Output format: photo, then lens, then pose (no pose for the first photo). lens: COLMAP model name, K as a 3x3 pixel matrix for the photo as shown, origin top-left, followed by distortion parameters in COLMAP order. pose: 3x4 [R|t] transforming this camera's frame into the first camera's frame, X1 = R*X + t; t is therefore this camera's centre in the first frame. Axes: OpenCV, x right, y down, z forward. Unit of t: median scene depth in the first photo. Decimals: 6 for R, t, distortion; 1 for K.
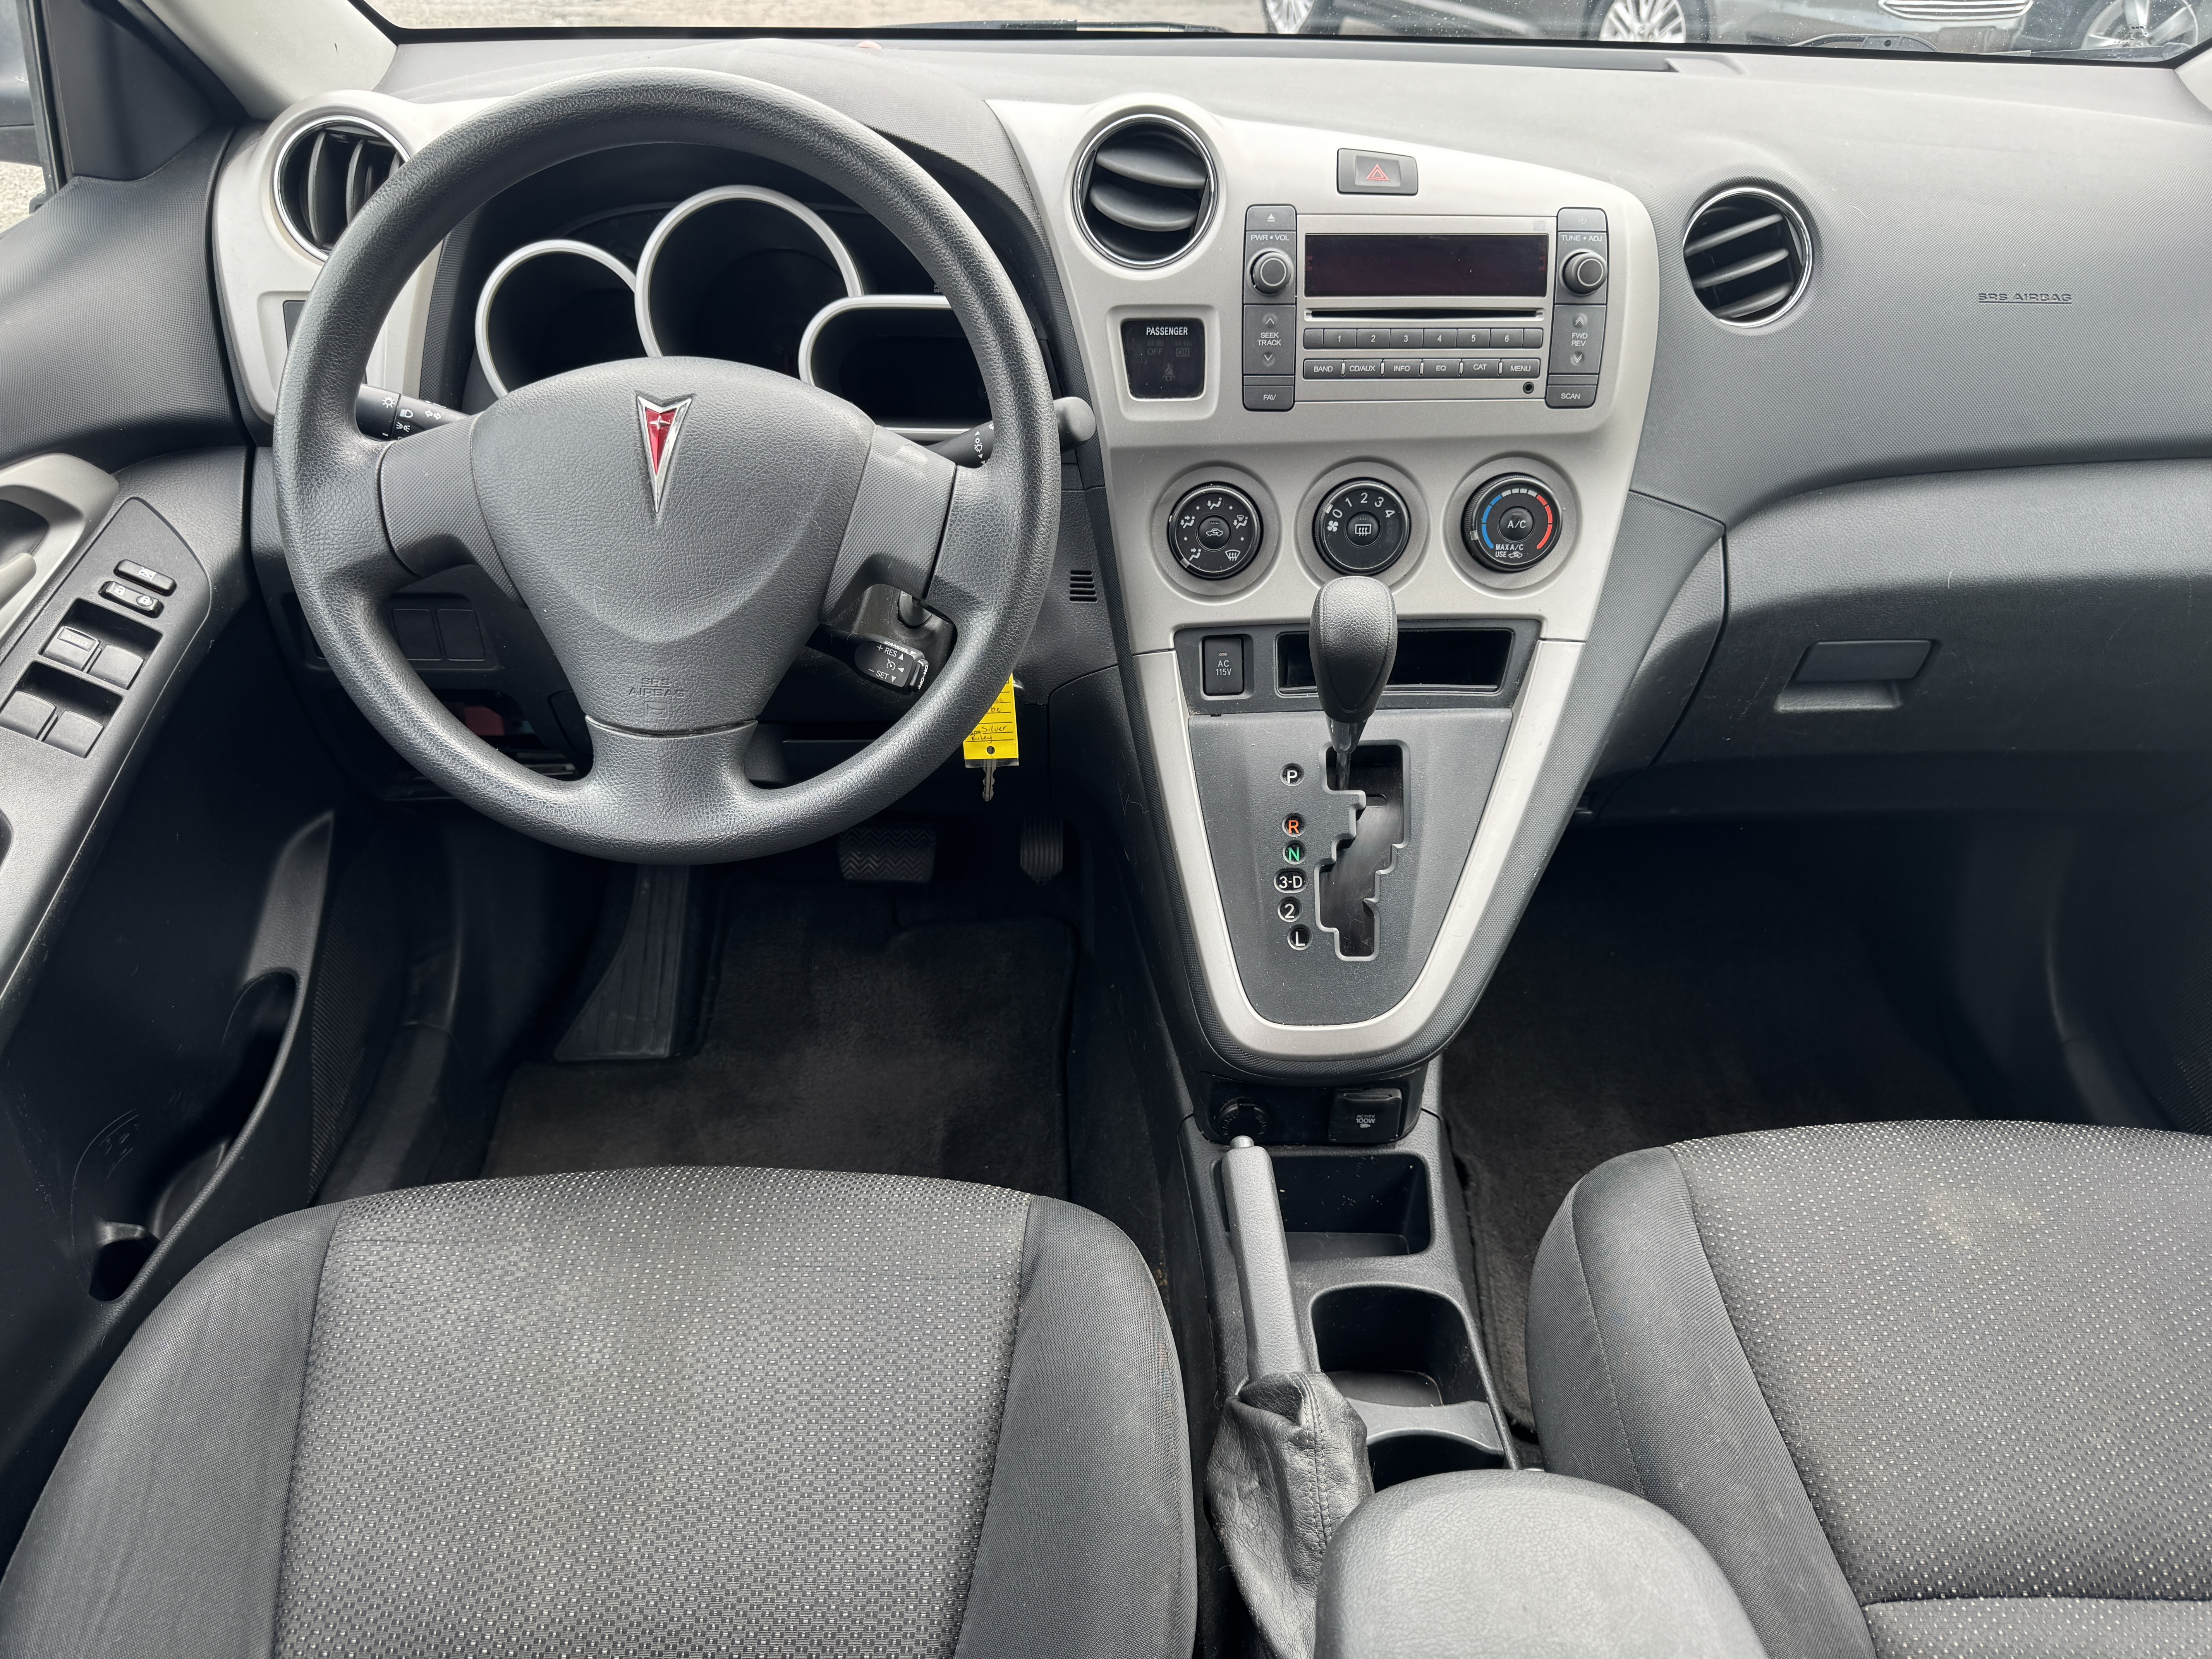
lens RADIAL K [[1566.7, 0, 1101.5], [0, 1566.7, 835.2], [0, 0, 1]] dist [0.026109, -0.030551]
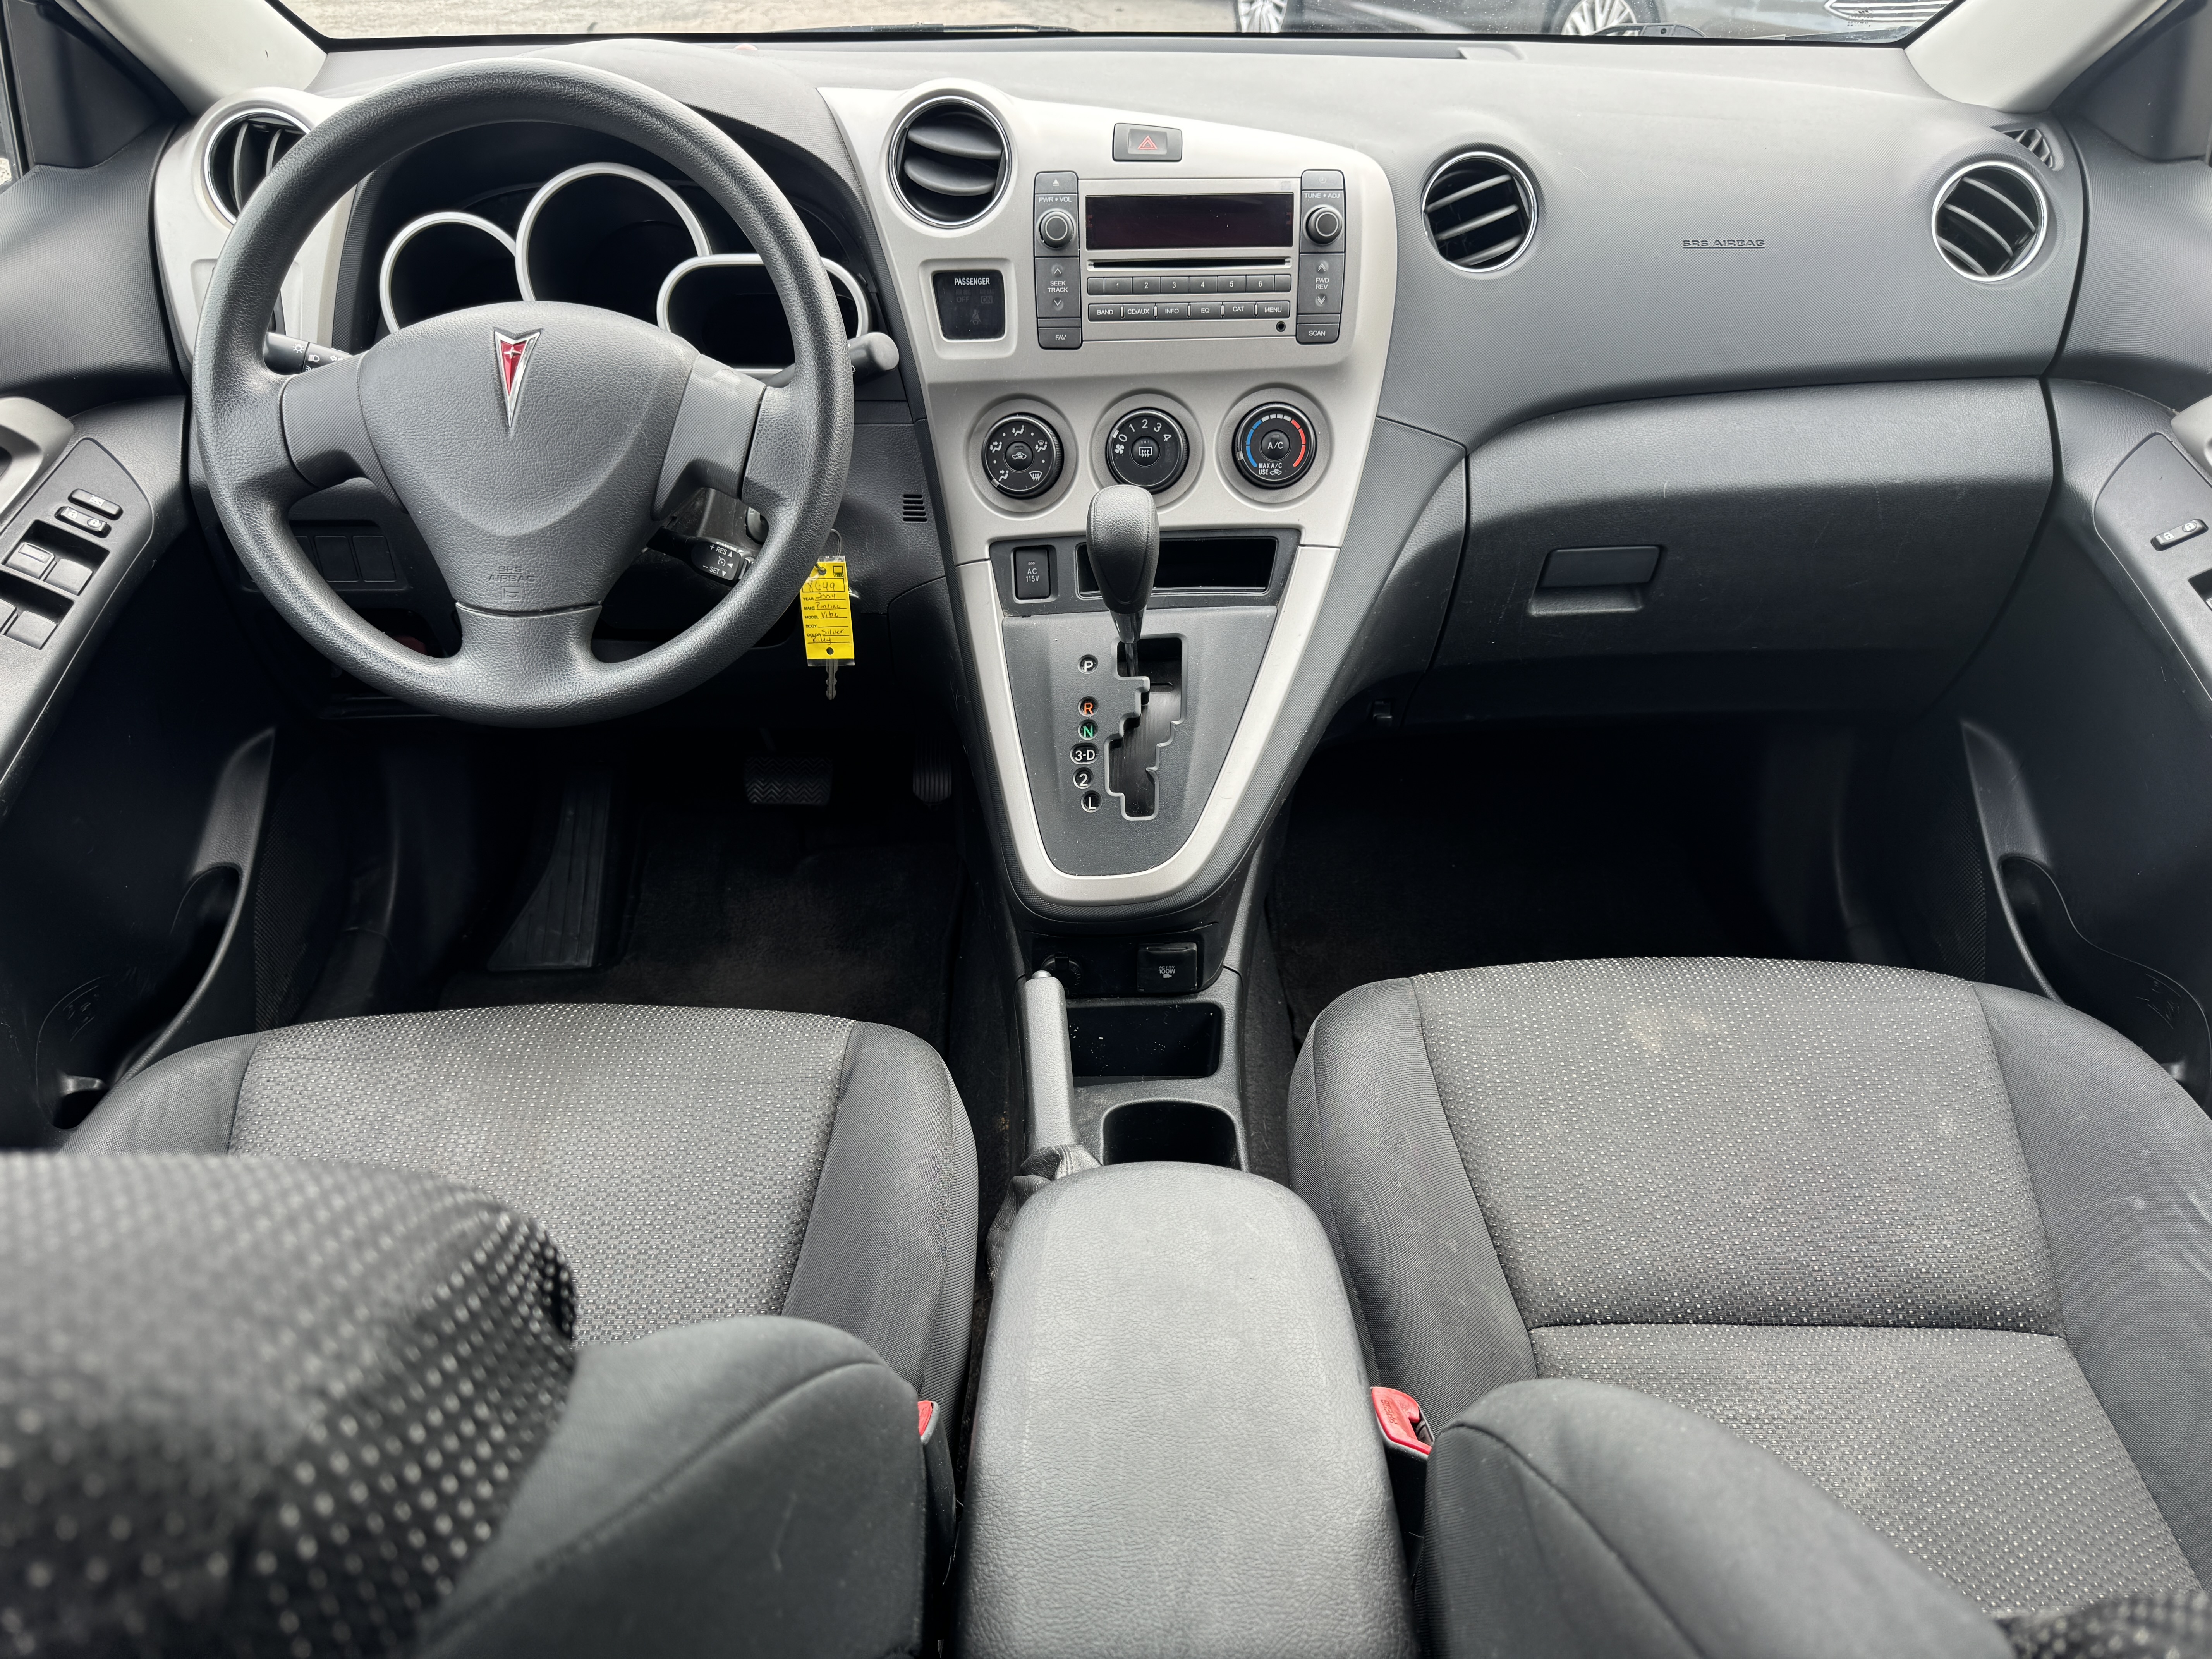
lens RADIAL K [[1566.7, 0, 1095.9], [0, 1566.7, 825.0], [0, 0, 1]] dist [0.026109, -0.030551]
pose [[0.999892, -0.012641, -0.007469, 0.138843], [0.012531, 0.999814, -0.014629, 0.099758], [0.007652, 0.014534, 0.999865, -0.156248]]
